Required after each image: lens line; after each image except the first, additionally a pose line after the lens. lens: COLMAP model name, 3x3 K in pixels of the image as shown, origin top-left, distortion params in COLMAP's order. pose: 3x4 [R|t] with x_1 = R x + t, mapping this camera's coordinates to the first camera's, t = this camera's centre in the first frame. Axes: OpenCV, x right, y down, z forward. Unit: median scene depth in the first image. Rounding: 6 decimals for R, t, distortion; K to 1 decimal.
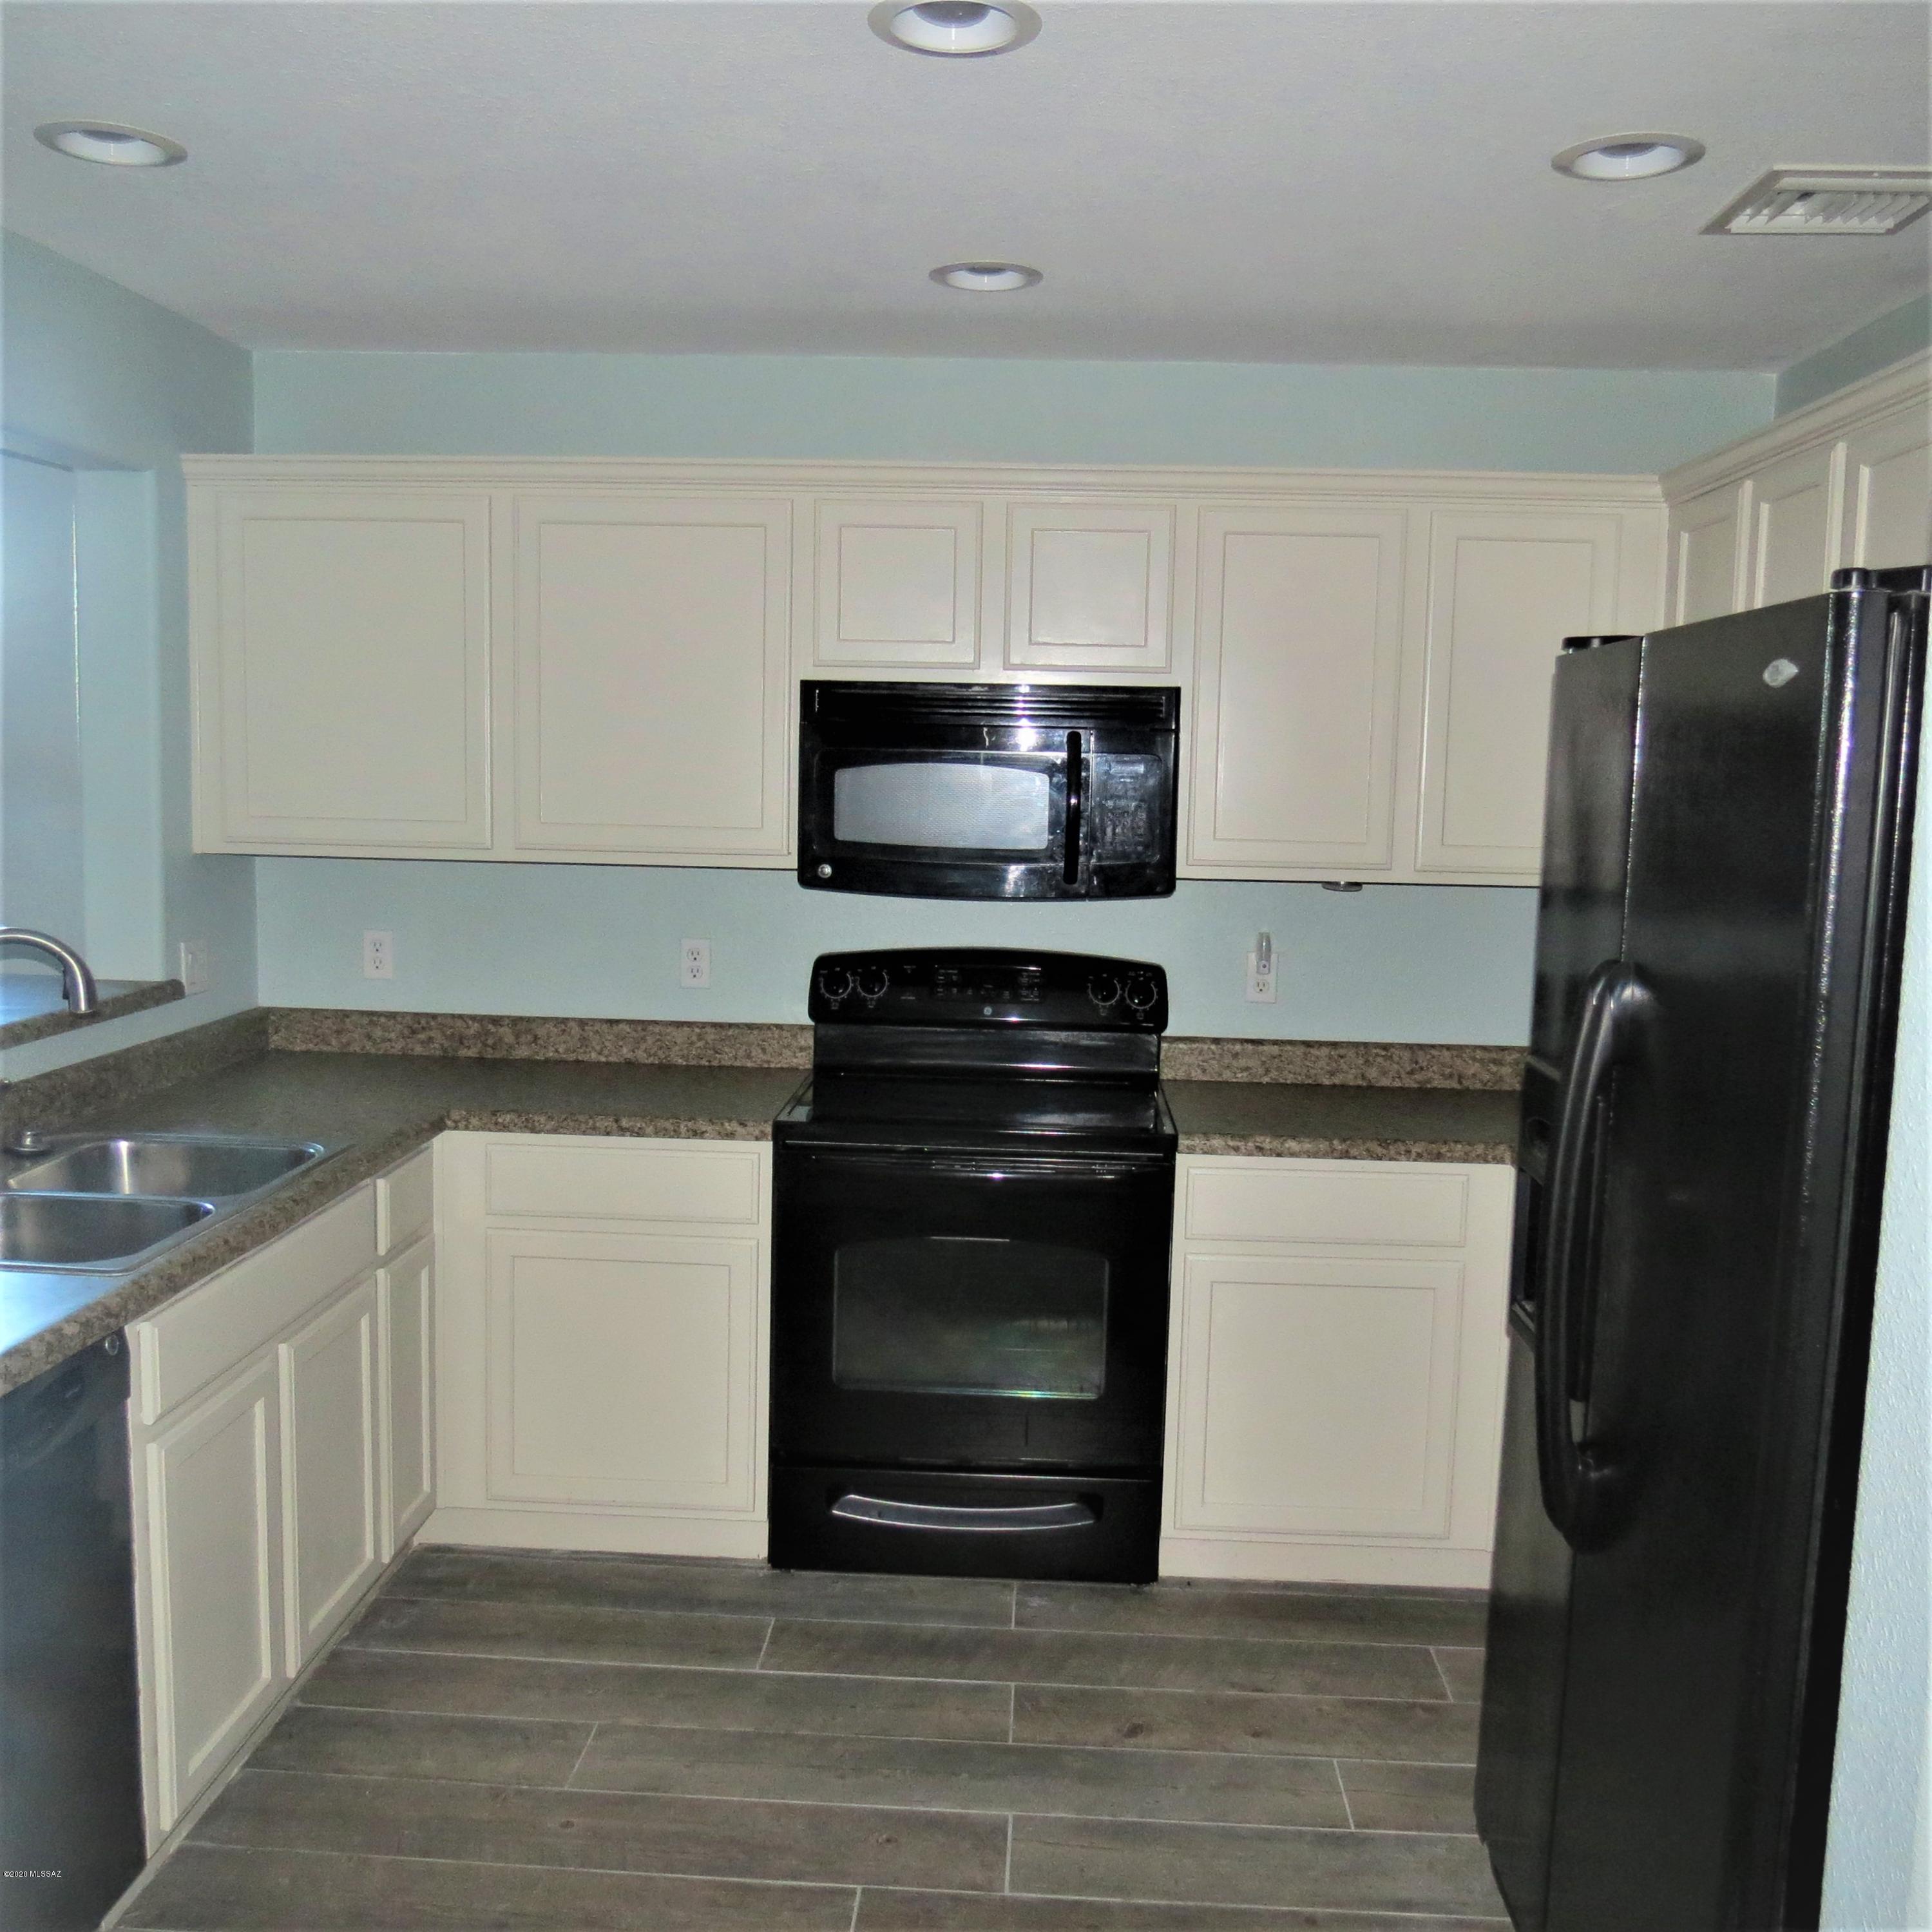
lens RADIAL K [[1808.9, 0, 952.5], [0, 1808.9, 962.9], [0, 0, 1]] dist [-0.026567, 0.000000]
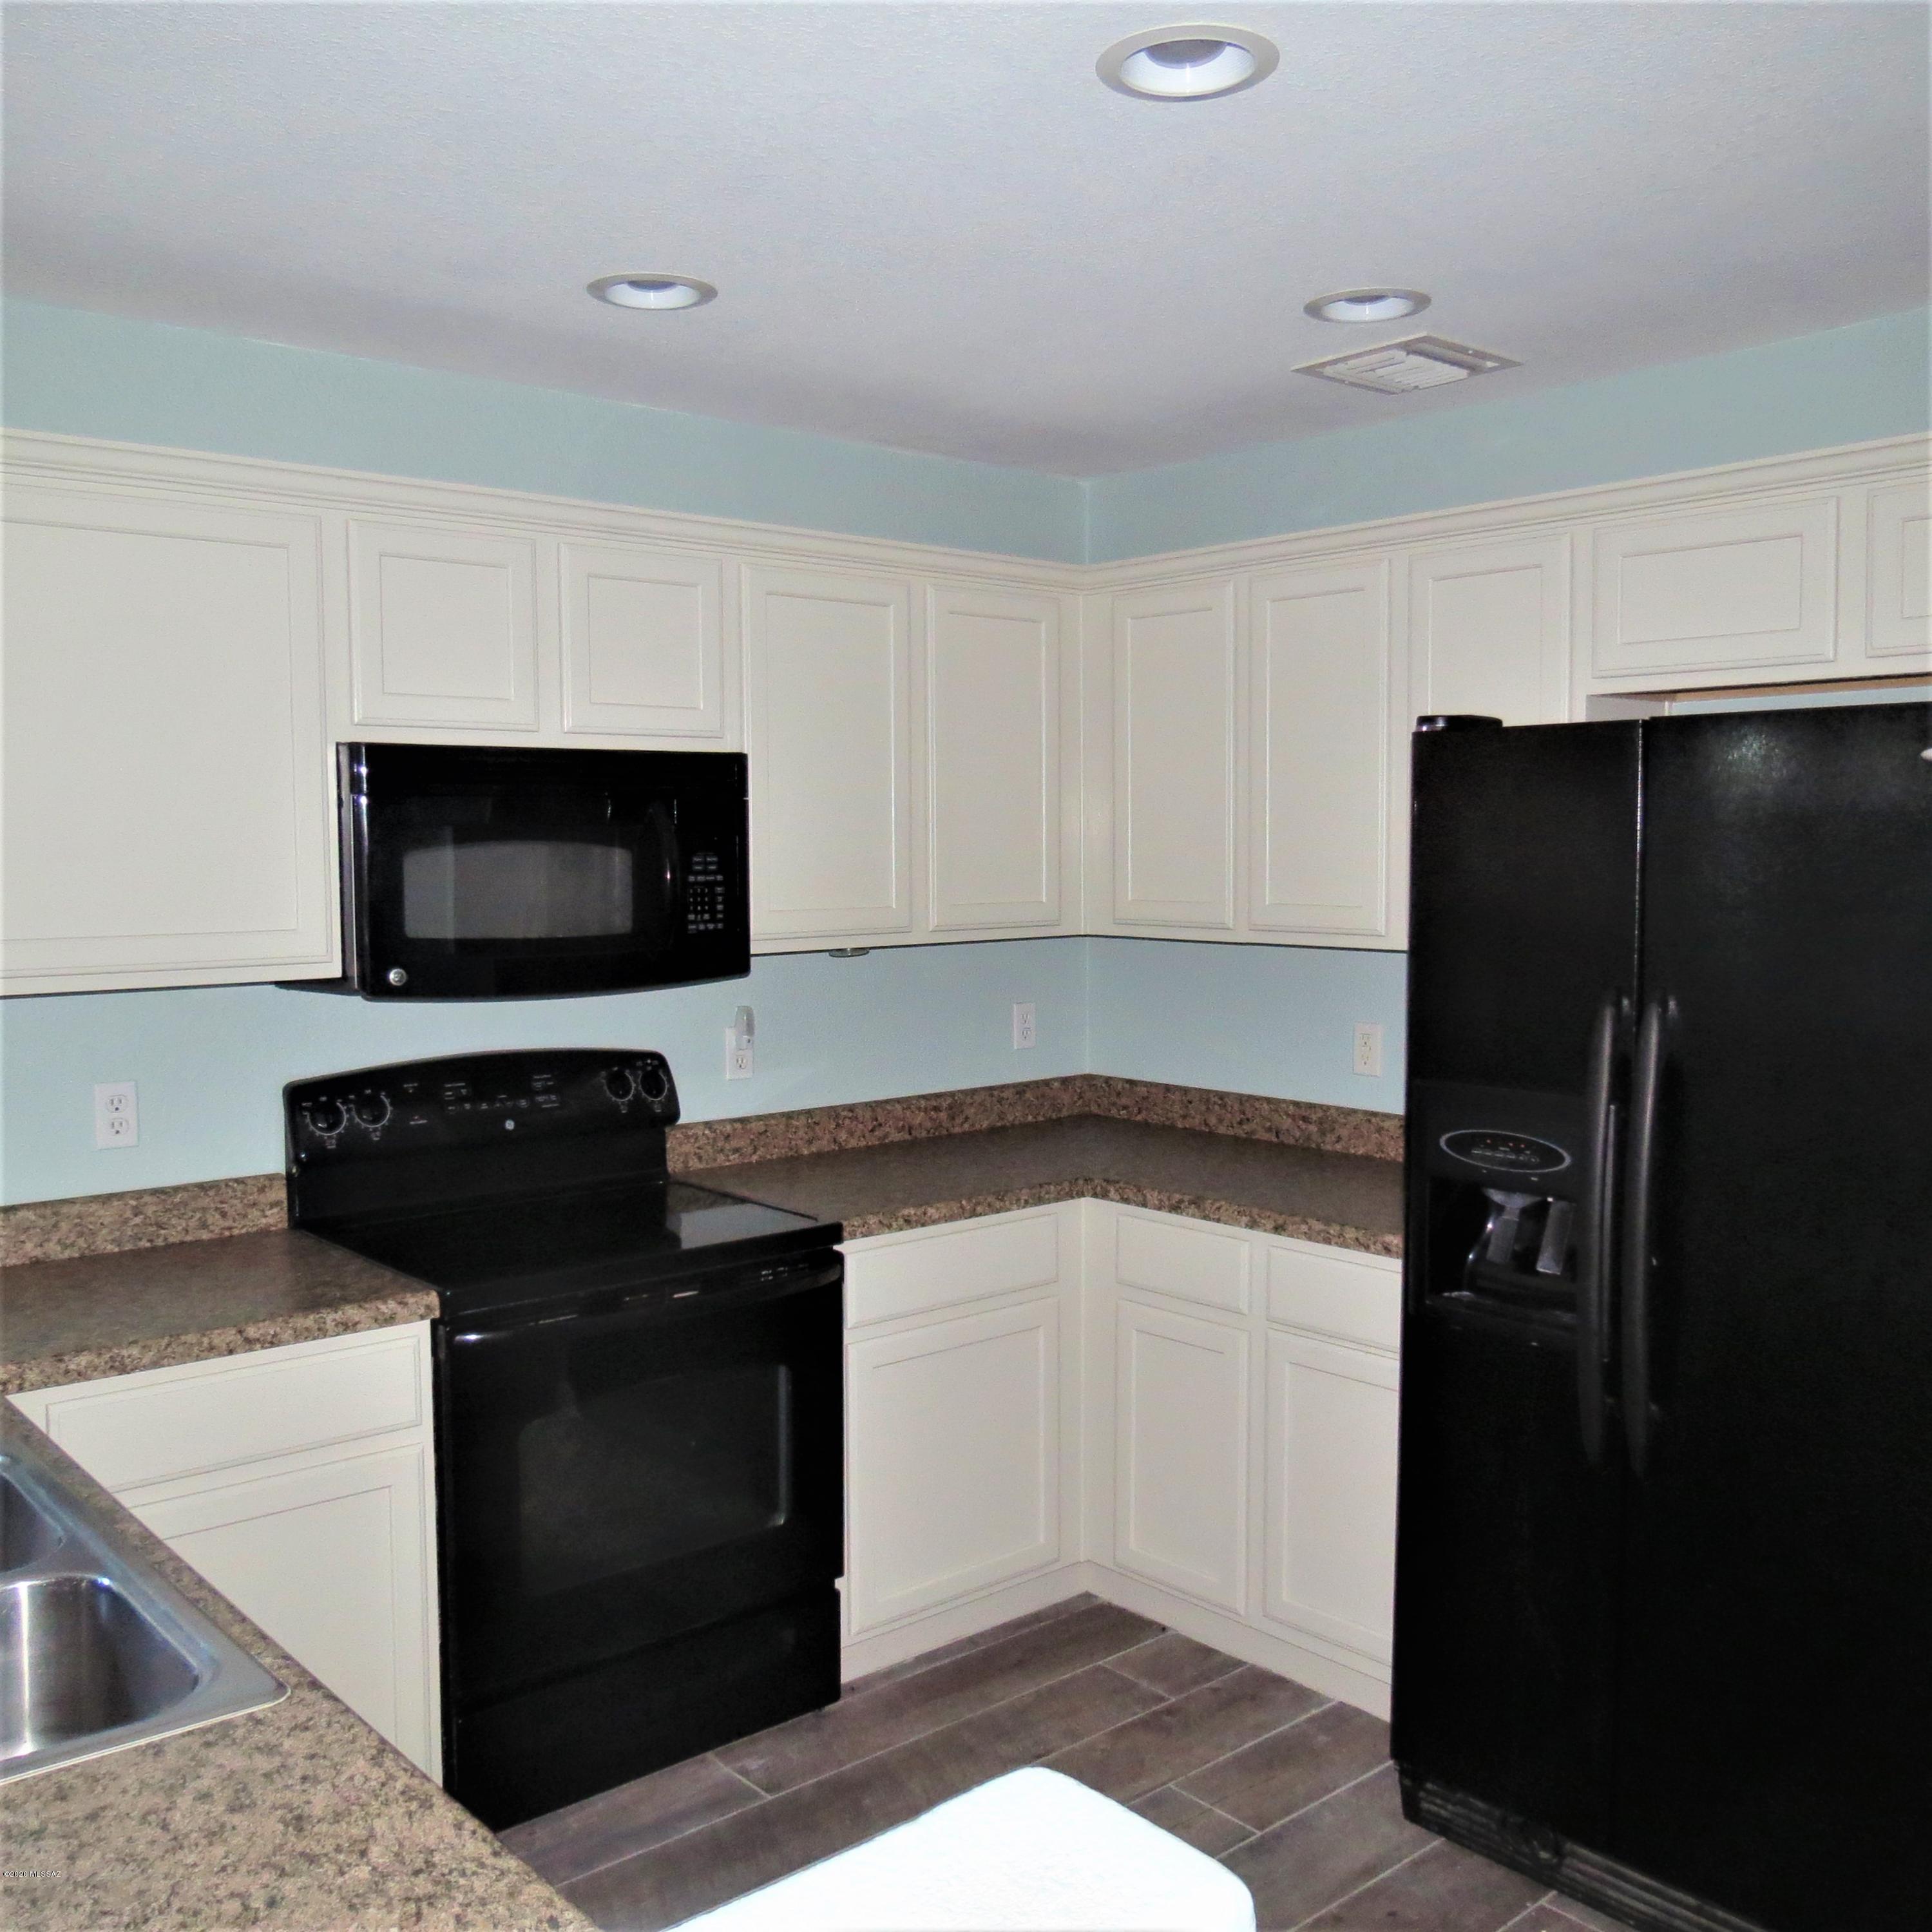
lens RADIAL K [[1808.9, 0, 956.3], [0, 1808.9, 970.8], [0, 0, 1]] dist [-0.026567, 0.000000]
pose [[0.725724, -0.075609, 0.683819, -0.407645], [0.095109, 0.995425, 0.009126, -0.034071], [-0.681380, 0.058415, 0.729595, 0.220162]]
